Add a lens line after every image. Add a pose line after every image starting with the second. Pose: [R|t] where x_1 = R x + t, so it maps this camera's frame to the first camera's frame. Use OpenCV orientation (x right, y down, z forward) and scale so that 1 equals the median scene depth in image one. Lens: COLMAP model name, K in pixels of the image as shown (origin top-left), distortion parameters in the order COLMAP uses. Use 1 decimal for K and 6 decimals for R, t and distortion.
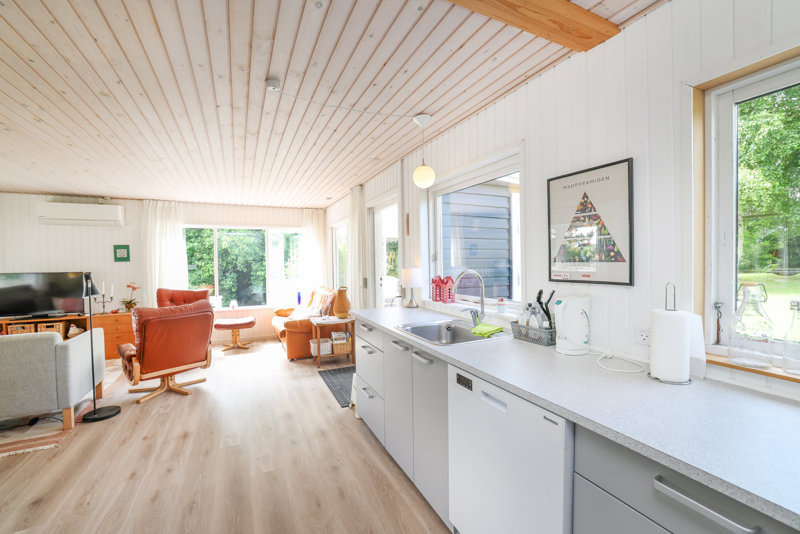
lens RADIAL K [[346.7, 0, 403.2], [0, 346.7, 264.4], [0, 0, 1]] dist [-0.025178, 0.006668]
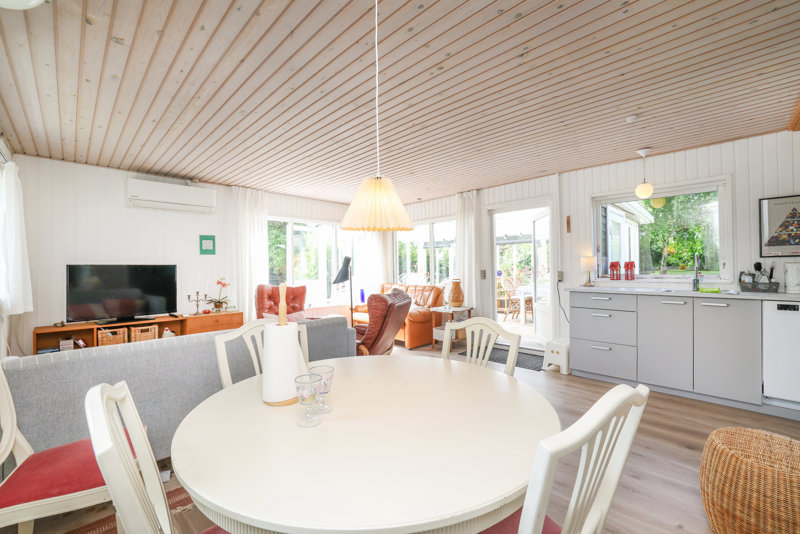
lens RADIAL K [[346.7, 0, 403.8], [0, 346.7, 266.5], [0, 0, 1]] dist [-0.025178, 0.006668]
pose [[0.938509, 0.002761, 0.345244, -0.743687], [0.004723, 0.999772, -0.020834, 0.048714], [-0.345223, 0.021183, 0.938282, 0.007527]]
